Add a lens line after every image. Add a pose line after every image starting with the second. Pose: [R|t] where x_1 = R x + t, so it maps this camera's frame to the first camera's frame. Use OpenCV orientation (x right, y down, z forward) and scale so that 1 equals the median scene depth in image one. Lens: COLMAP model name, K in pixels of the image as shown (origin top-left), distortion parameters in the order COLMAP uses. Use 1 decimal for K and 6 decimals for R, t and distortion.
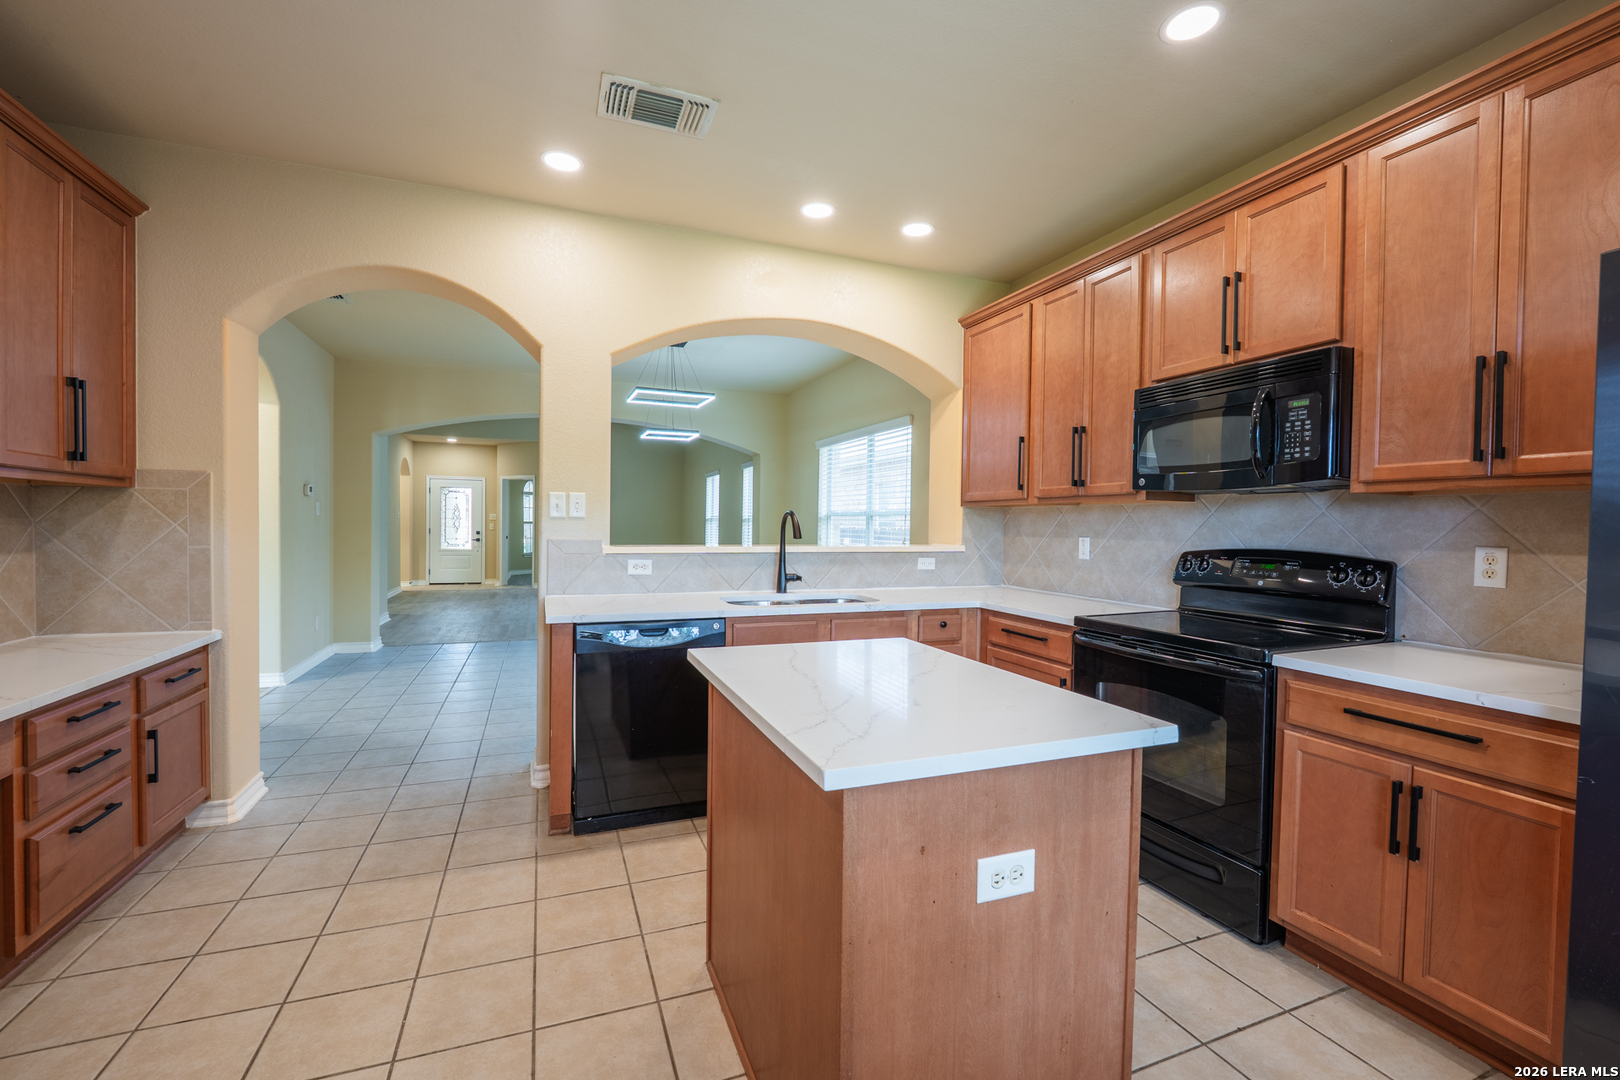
lens RADIAL K [[668.0, 0, 797.0], [0, 668.0, 540.6], [0, 0, 1]] dist [-0.008499, -0.000953]
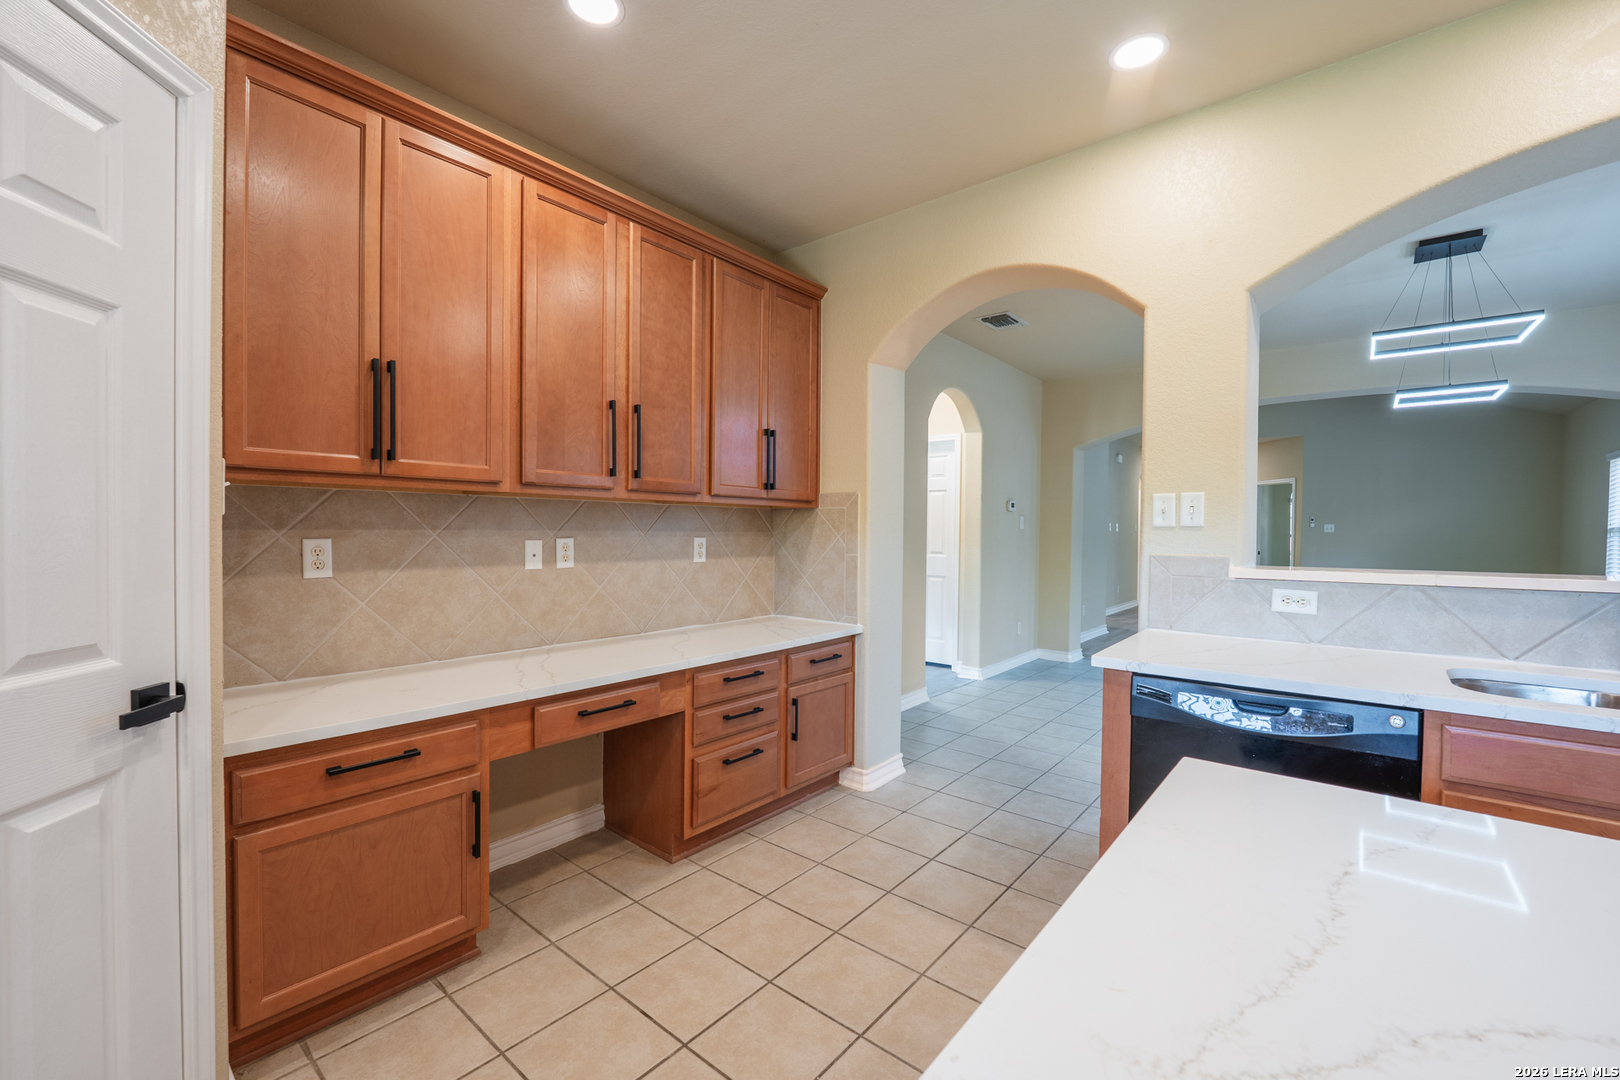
lens RADIAL K [[668.0, 0, 797.0], [0, 668.0, 540.6], [0, 0, 1]] dist [-0.008499, -0.000953]
pose [[0.485058, 0.003908, -0.874473, 0.112437], [-0.021636, 0.999738, -0.007533, -0.004903], [0.874214, 0.022574, 0.485015, 0.301136]]
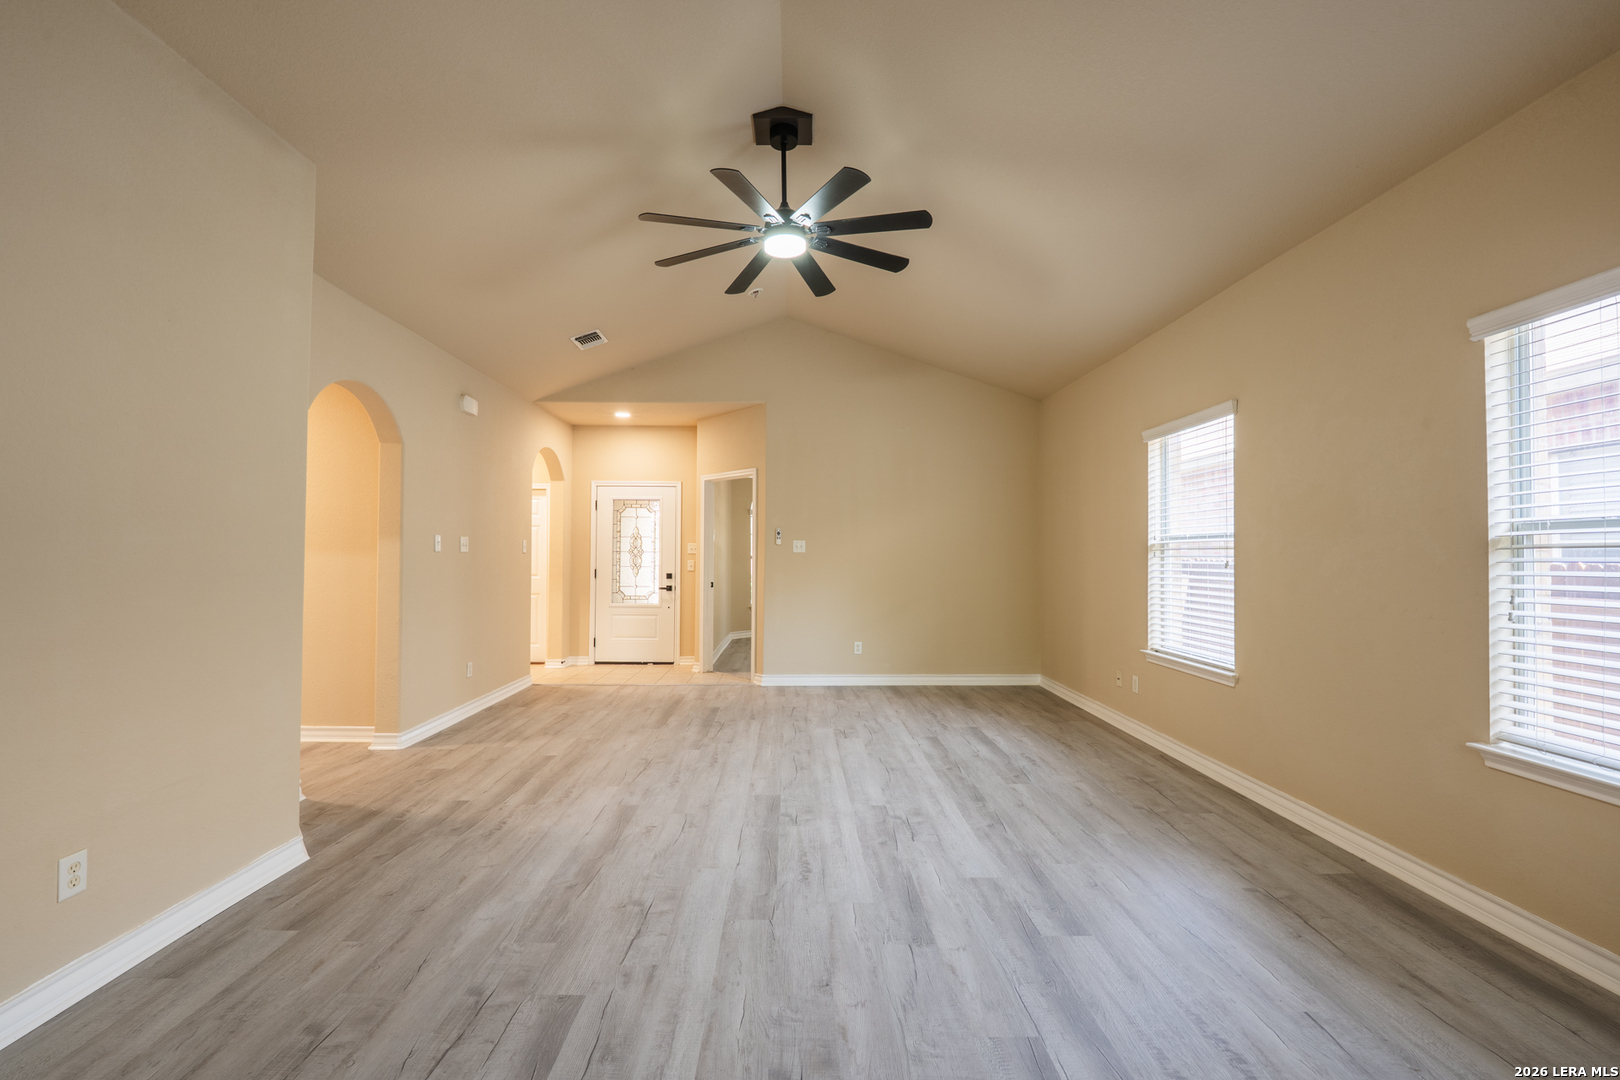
lens RADIAL K [[668.0, 0, 797.0], [0, 668.0, 540.6], [0, 0, 1]] dist [-0.008499, -0.000953]
pose [[0.936731, -0.018265, -0.349574, -0.784991], [0.001879, 0.998886, -0.047158, -0.068868], [0.350045, 0.043518, 0.935721, 2.280032]]
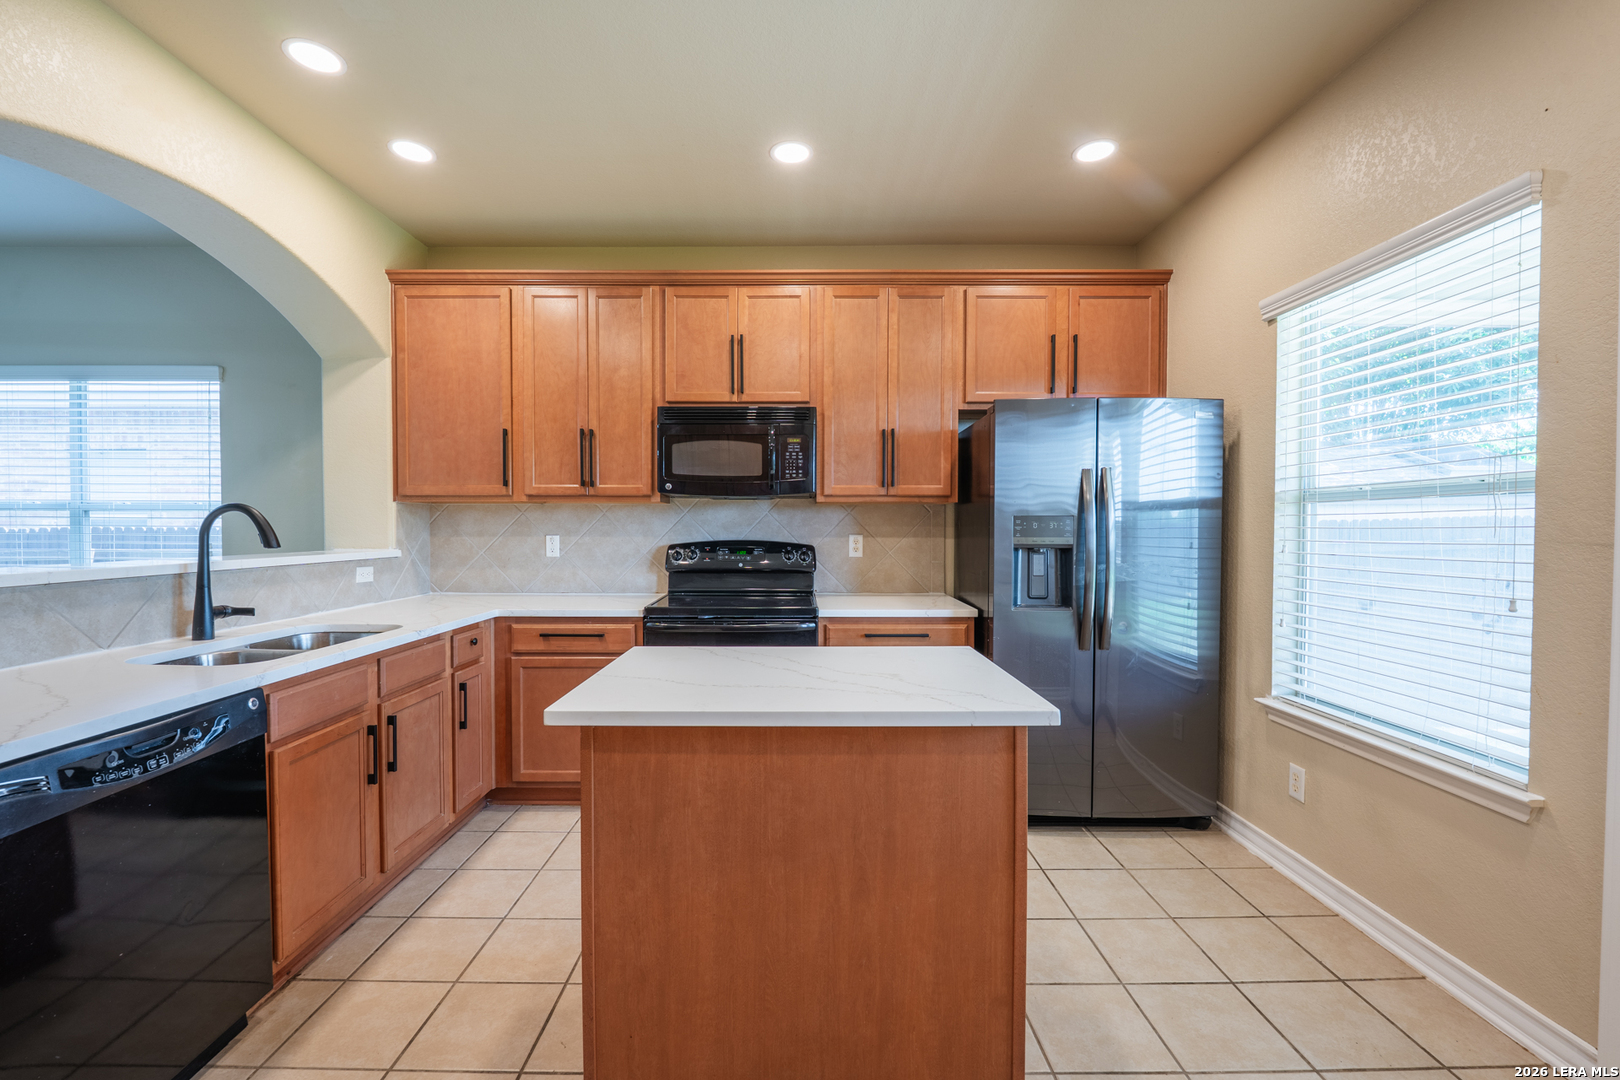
lens RADIAL K [[658.4, 0, 794.8], [0, 658.4, 544.1], [0, 0, 1]] dist [-0.009672, -0.000329]
pose [[0.353113, -0.034132, 0.934958, -0.465009], [0.025884, 0.999308, 0.026706, -0.011041], [-0.935222, 0.014770, 0.353753, 0.362941]]
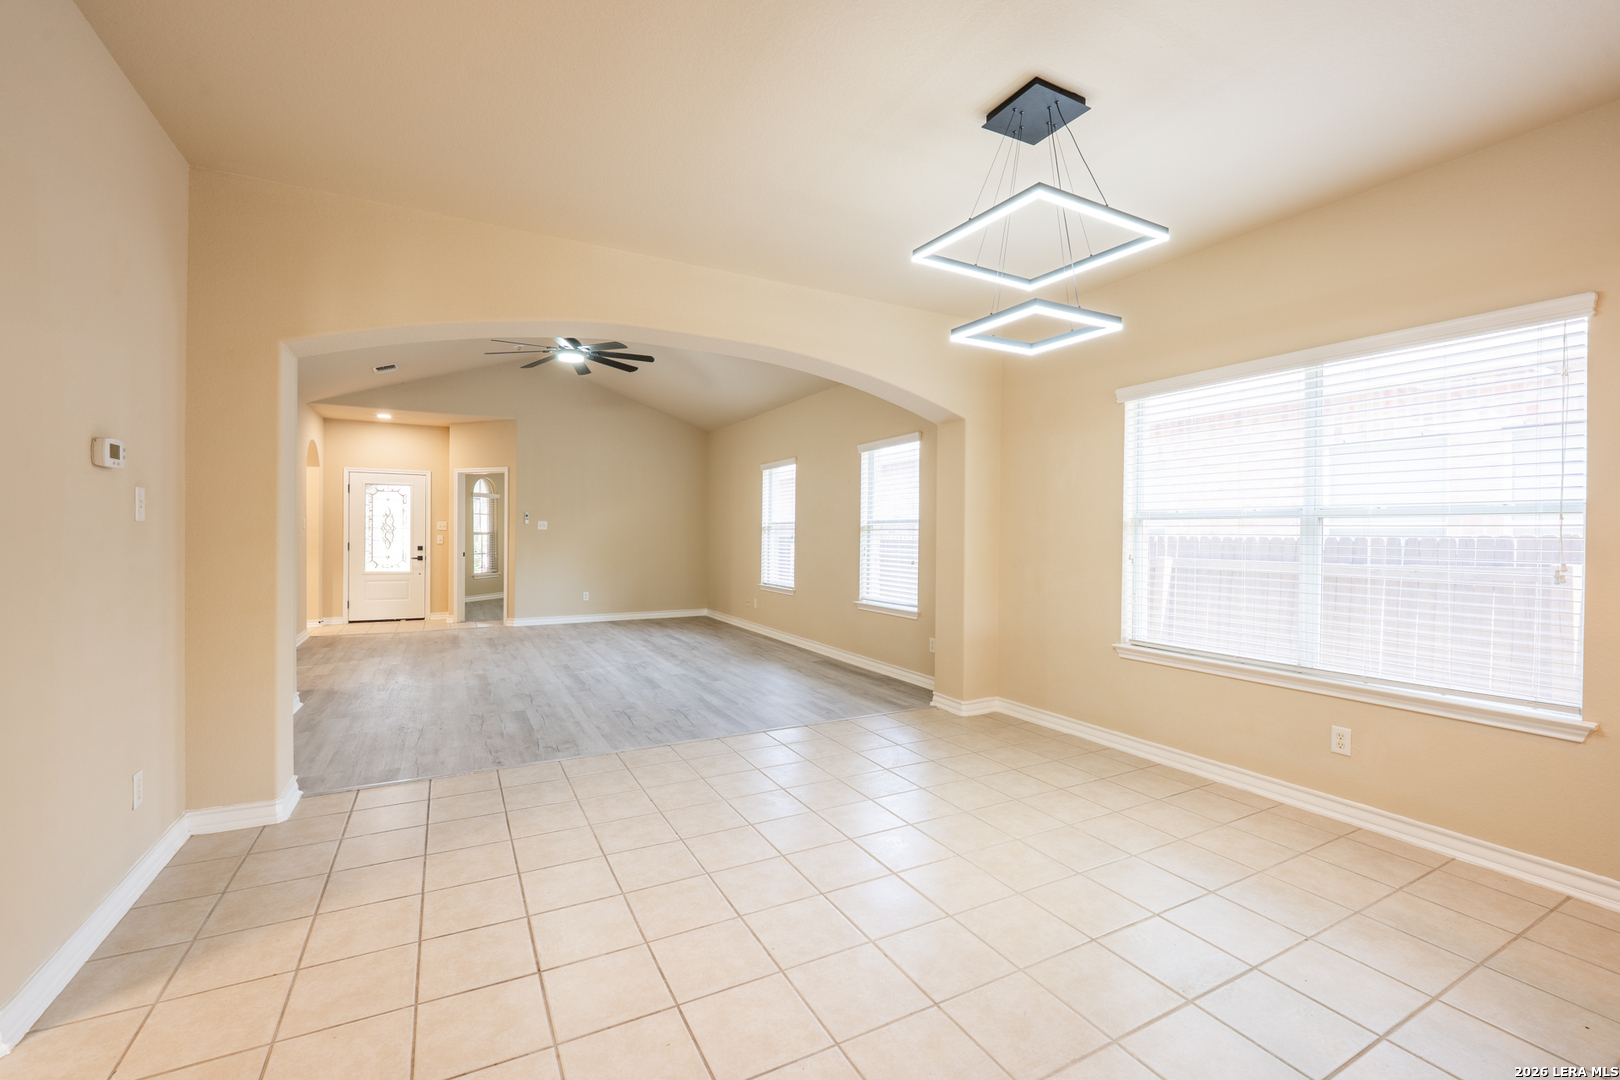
lens RADIAL K [[668.0, 0, 797.0], [0, 668.0, 540.6], [0, 0, 1]] dist [-0.008499, -0.000953]
pose [[0.992811, -0.007984, 0.119428, -0.753926], [0.009448, 0.999887, -0.011699, -0.035951], [-0.119321, 0.012744, 0.992774, 1.124229]]
